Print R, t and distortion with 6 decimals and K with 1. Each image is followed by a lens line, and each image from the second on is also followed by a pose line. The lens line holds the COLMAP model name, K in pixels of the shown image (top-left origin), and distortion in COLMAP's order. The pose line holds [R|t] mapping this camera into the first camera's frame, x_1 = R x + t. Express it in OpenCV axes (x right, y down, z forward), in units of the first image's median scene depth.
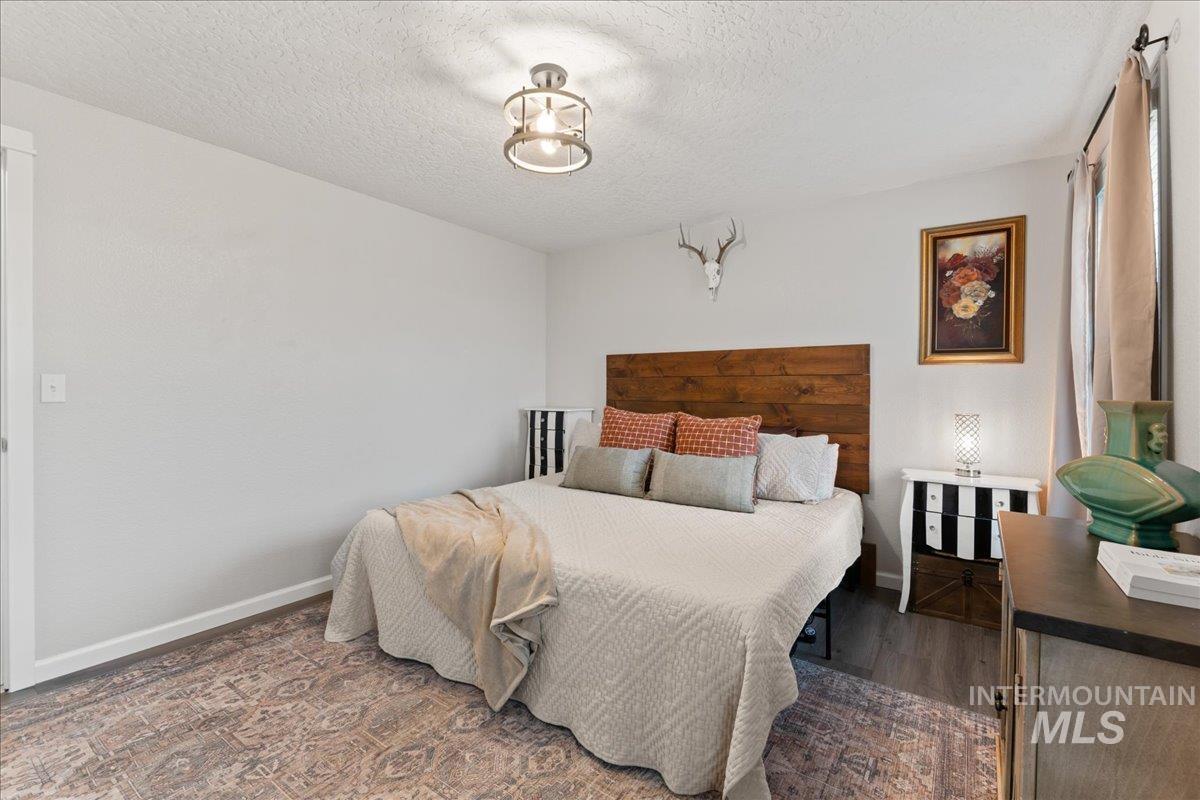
lens RADIAL K [[509.2, 0, 604.4], [0, 509.2, 398.0], [0, 0, 1]] dist [0.013896, -0.010853]
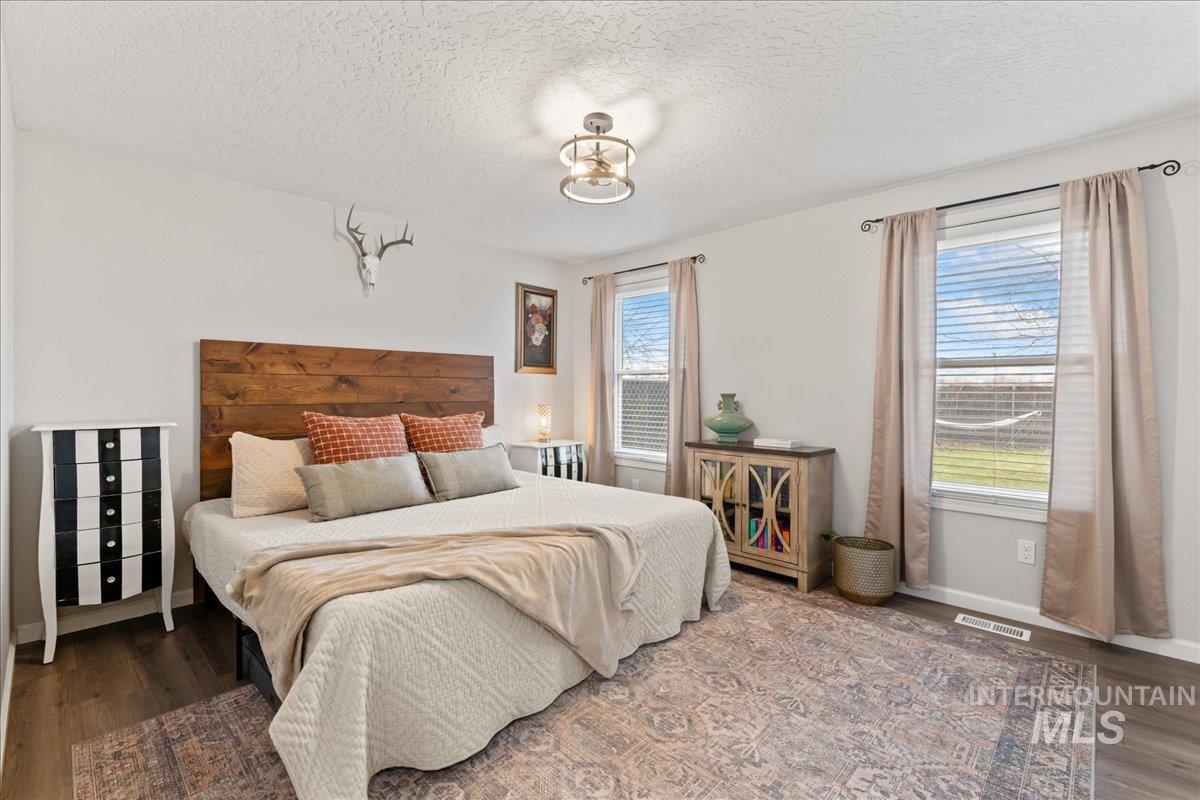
lens RADIAL K [[509.2, 0, 604.4], [0, 509.2, 398.0], [0, 0, 1]] dist [0.013896, -0.010853]
pose [[0.162762, -0.019886, 0.986465, -0.826419], [0.015888, 0.999720, 0.017532, -0.014190], [-0.986537, 0.012820, 0.163033, 0.517458]]
